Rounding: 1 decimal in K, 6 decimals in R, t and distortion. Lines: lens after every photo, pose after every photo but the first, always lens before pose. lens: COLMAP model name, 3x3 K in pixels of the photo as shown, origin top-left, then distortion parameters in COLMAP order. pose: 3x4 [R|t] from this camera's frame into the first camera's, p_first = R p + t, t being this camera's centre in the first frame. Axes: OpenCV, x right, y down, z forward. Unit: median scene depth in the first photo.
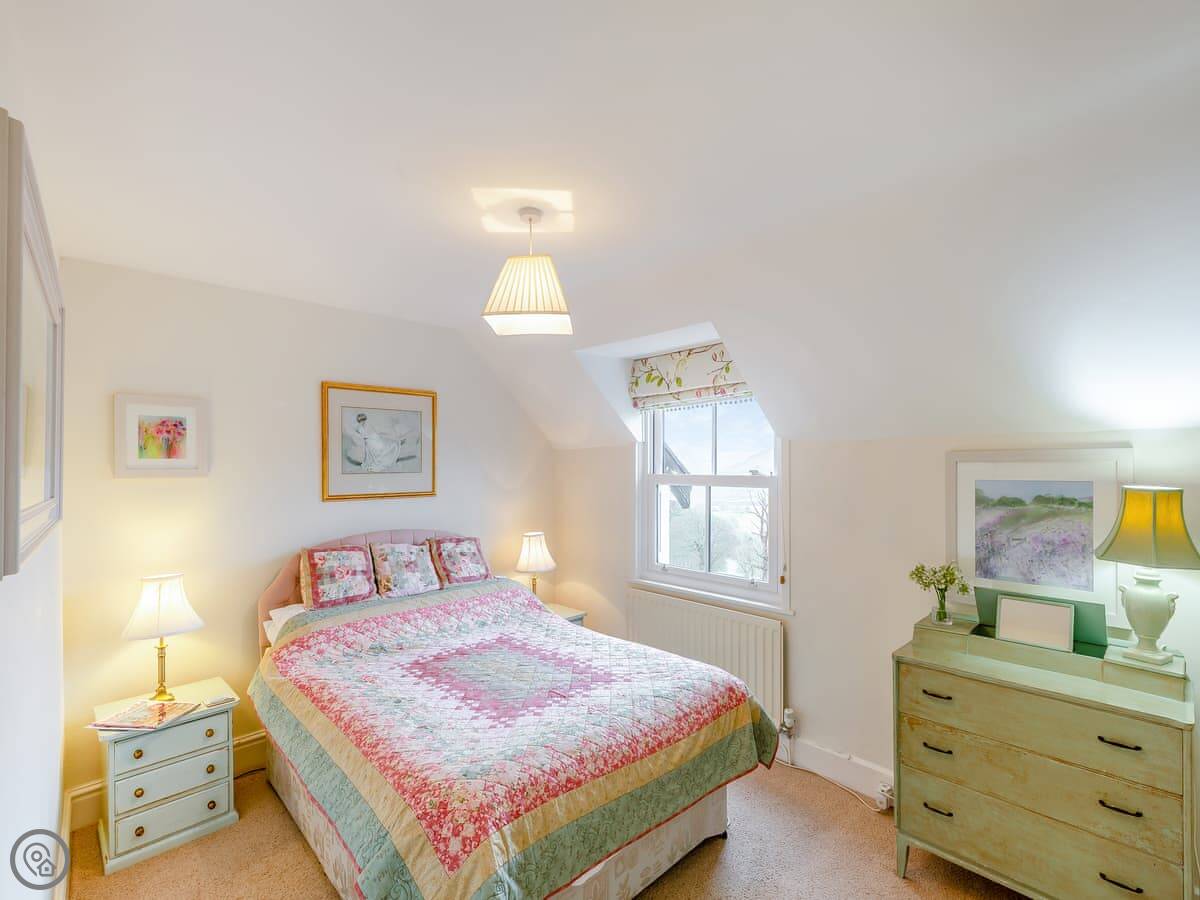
lens RADIAL K [[549.4, 0, 597.2], [0, 549.4, 452.1], [0, 0, 1]] dist [0.007812, -0.000182]
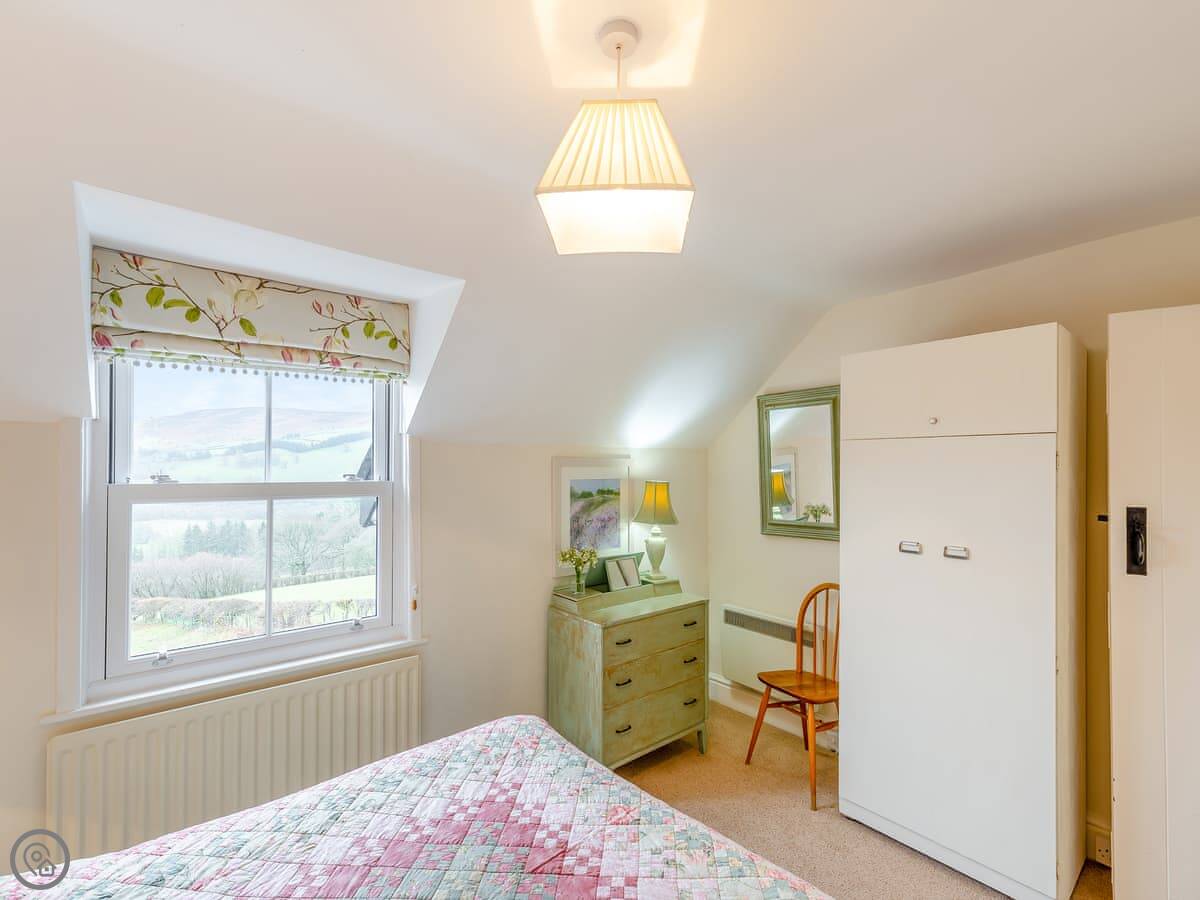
lens RADIAL K [[549.4, 0, 597.2], [0, 549.4, 452.1], [0, 0, 1]] dist [0.007812, -0.000182]
pose [[0.056394, 0.031912, 0.997898, -0.618078], [-0.027142, 0.999169, -0.030419, 0.022944], [-0.998040, -0.025370, 0.057213, 0.861596]]
